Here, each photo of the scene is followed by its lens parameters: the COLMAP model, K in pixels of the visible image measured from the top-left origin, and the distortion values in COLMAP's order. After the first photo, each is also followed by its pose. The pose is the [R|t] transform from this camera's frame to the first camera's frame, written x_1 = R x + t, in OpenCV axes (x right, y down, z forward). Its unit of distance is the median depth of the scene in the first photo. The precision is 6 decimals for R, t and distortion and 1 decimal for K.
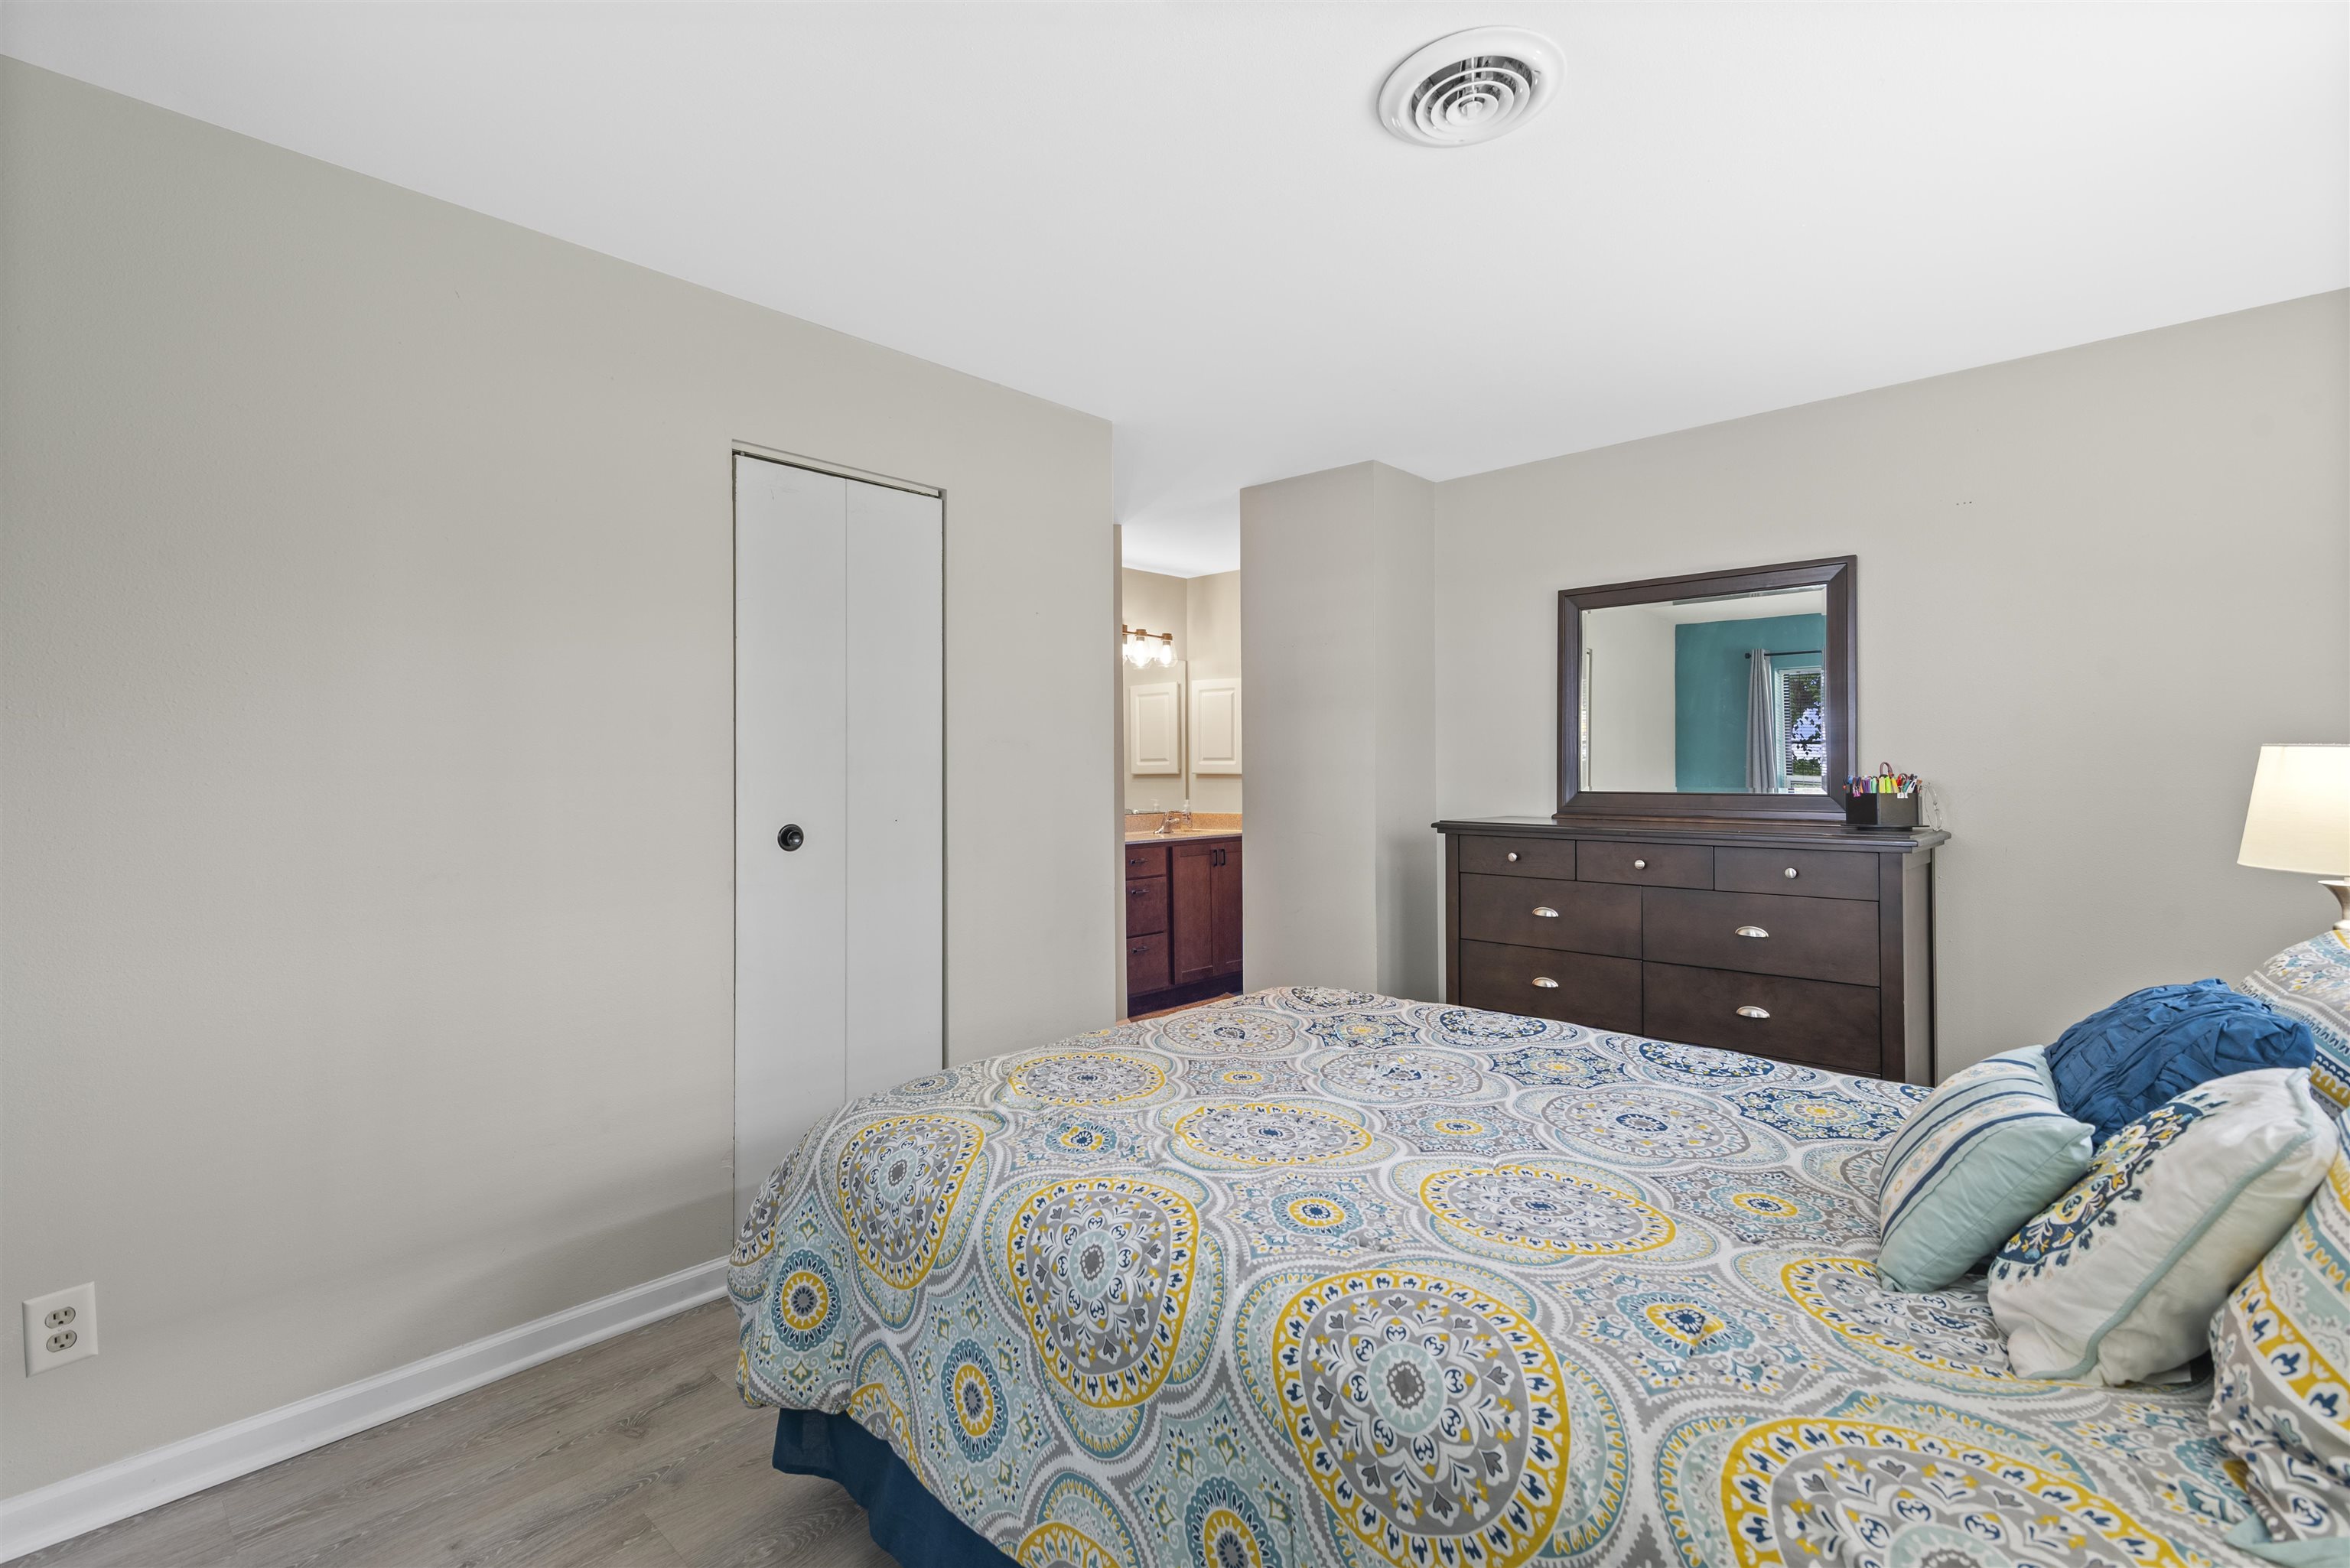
lens RADIAL K [[1069.5, 0, 1169.2], [0, 1069.5, 776.7], [0, 0, 1]] dist [0.018740, -0.001369]
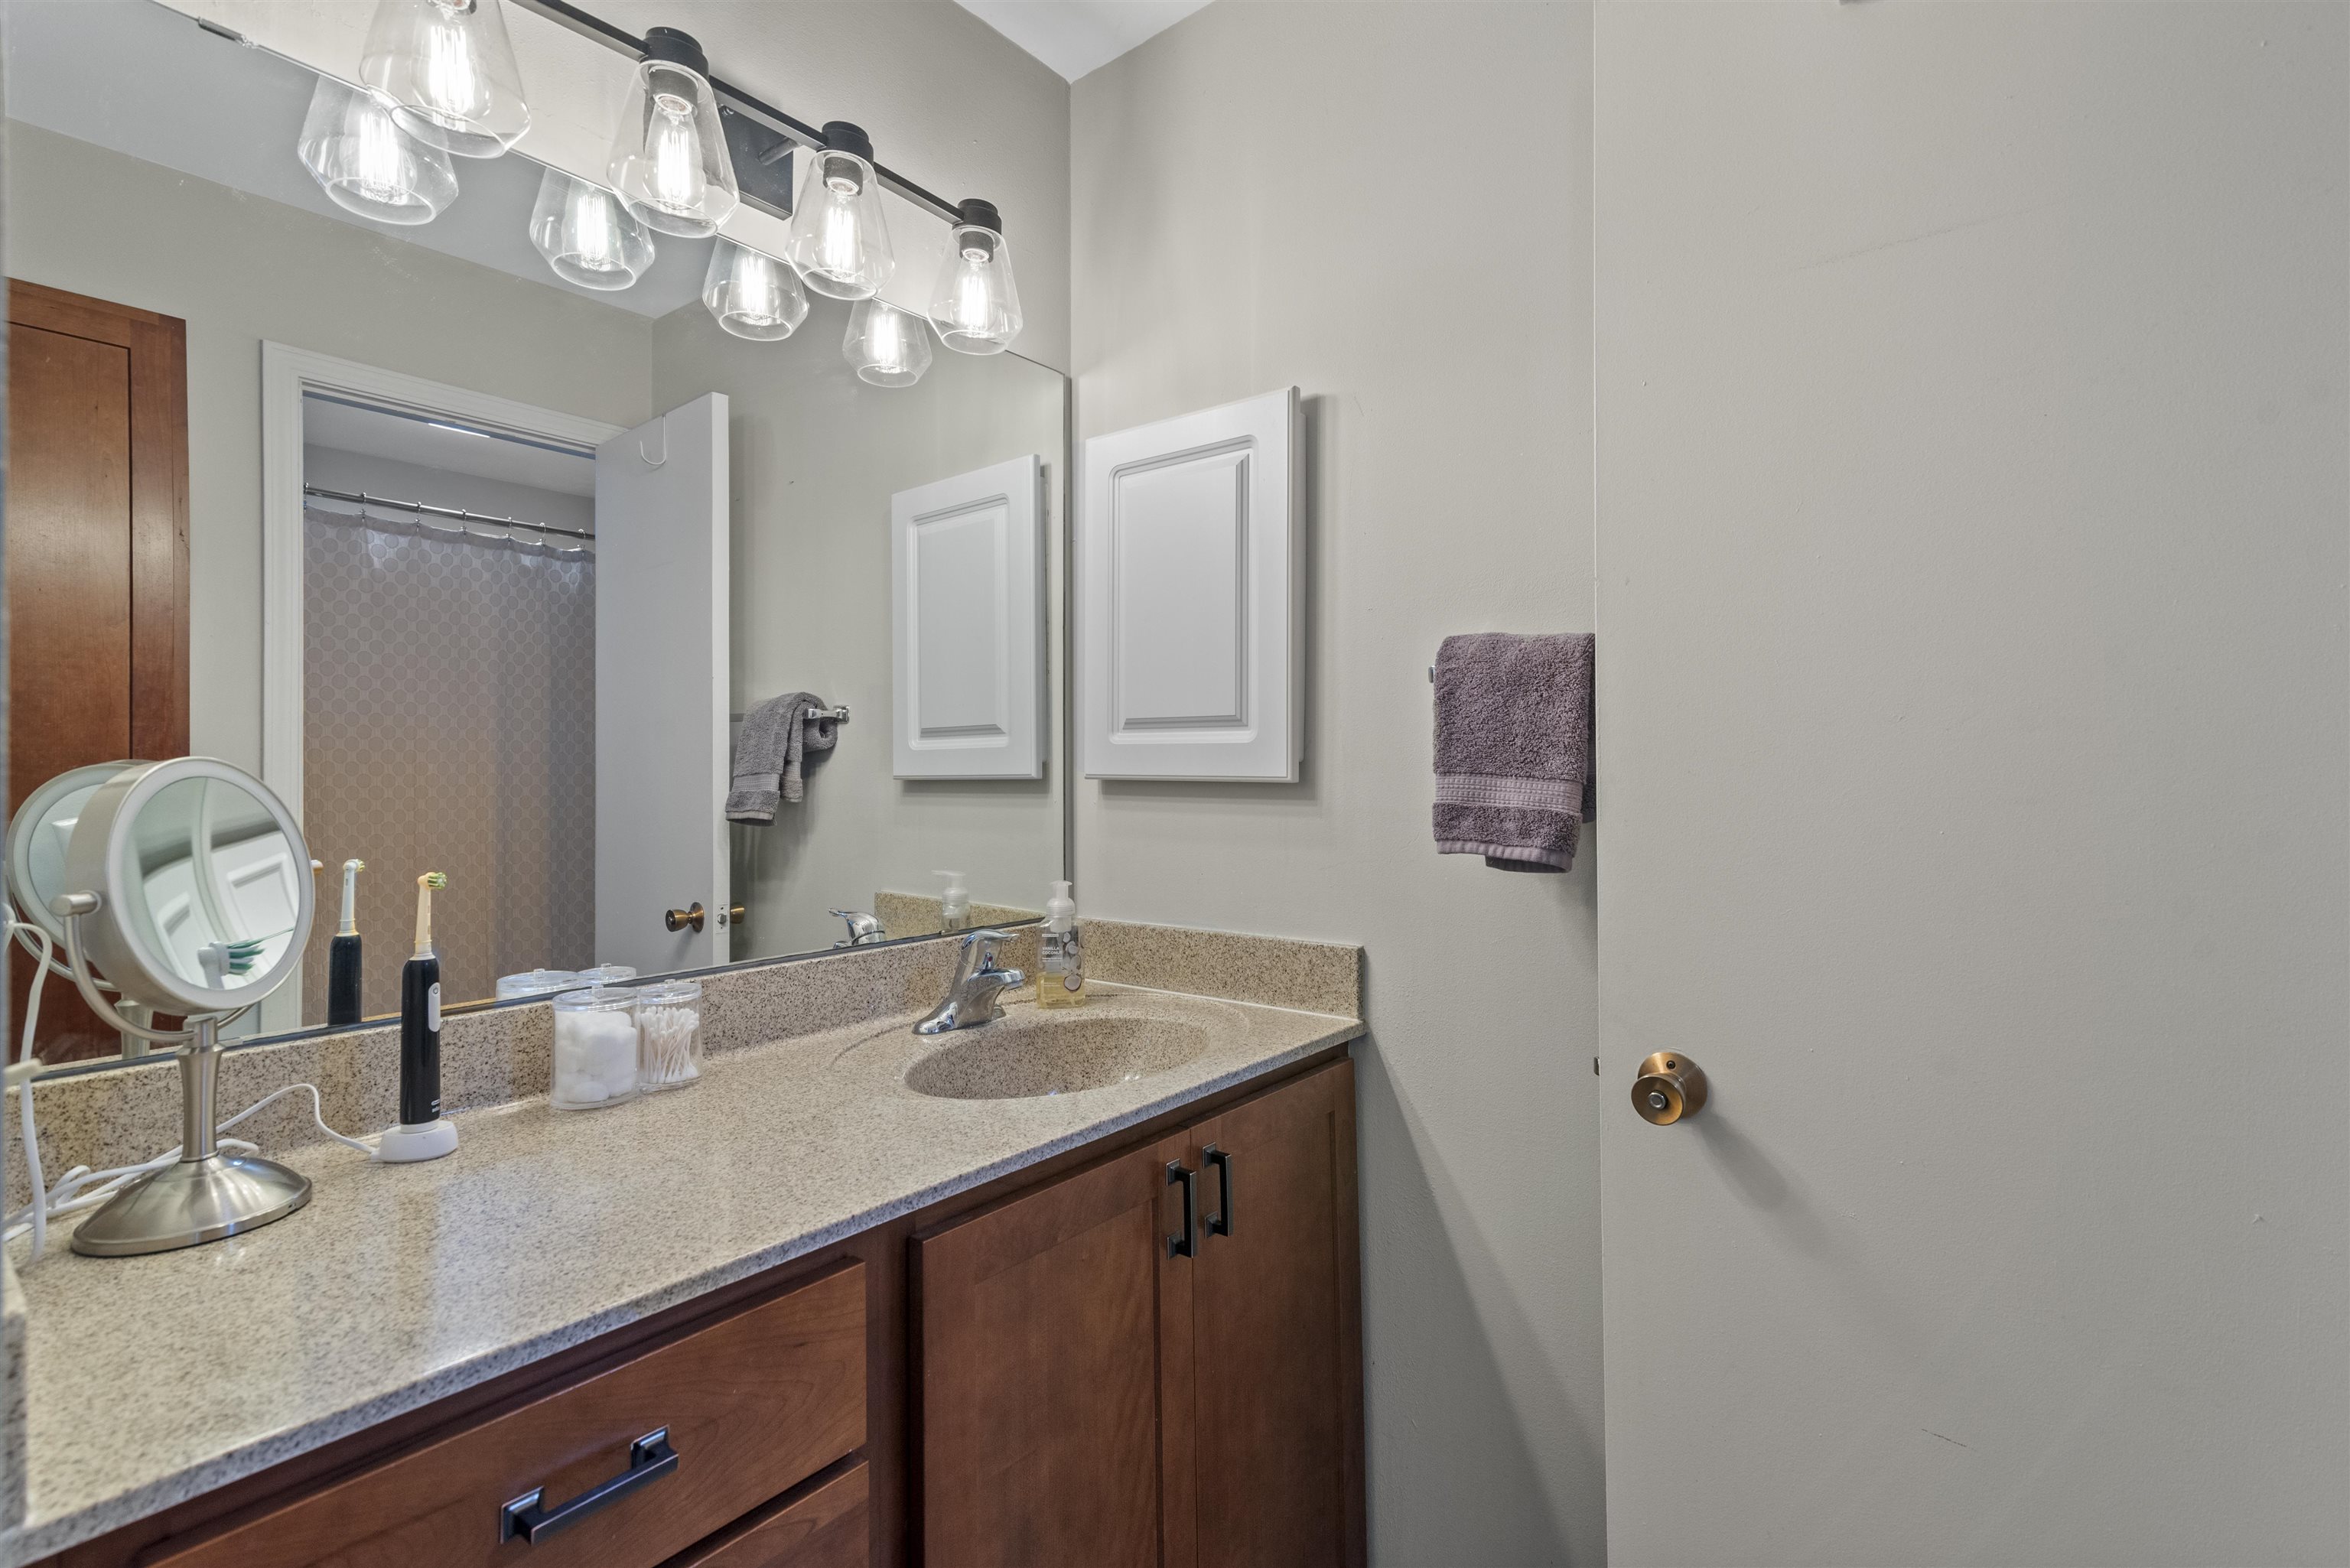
lens RADIAL K [[1069.5, 0, 1178.0], [0, 1069.5, 781.9], [0, 0, 1]] dist [0.018740, -0.001369]
pose [[0.996047, 0.010035, 0.088257, 0.021984], [-0.009597, 0.999939, -0.005383, -0.000381], [-0.088305, 0.004515, 0.996083, 0.727594]]
